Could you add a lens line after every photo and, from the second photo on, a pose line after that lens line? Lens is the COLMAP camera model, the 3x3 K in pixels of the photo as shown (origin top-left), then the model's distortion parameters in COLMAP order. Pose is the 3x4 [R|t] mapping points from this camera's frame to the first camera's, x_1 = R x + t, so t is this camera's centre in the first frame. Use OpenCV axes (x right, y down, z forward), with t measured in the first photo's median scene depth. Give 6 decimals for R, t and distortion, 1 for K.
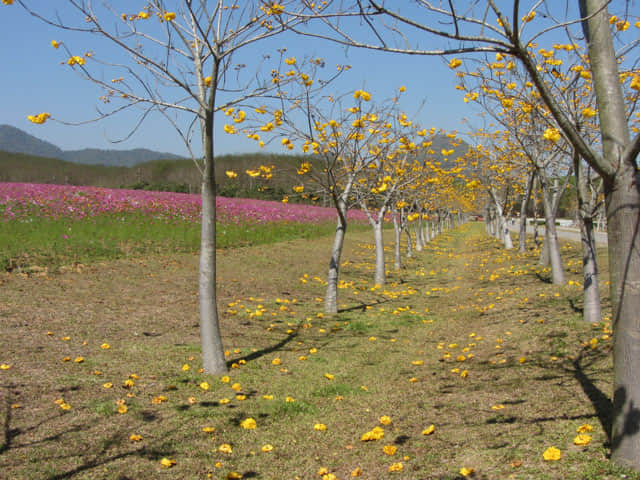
lens RADIAL K [[853.7, 0, 320.1], [0, 853.7, 242.3], [0, 0, 1]] dist [-0.084785, 0.000000]
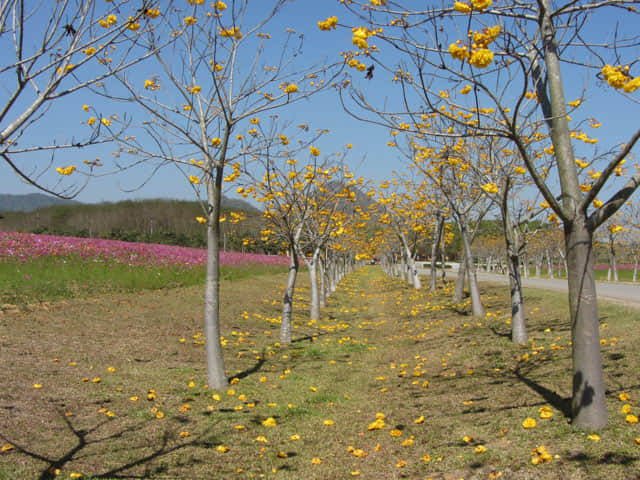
lens RADIAL K [[853.7, 0, 320.0], [0, 853.7, 240.8], [0, 0, 1]] dist [-0.084785, 0.000000]
pose [[0.990891, 0.000375, 0.134665, -0.138701], [0.007027, 0.998490, -0.054486, 0.015069], [-0.134482, 0.054936, 0.989392, -0.186171]]
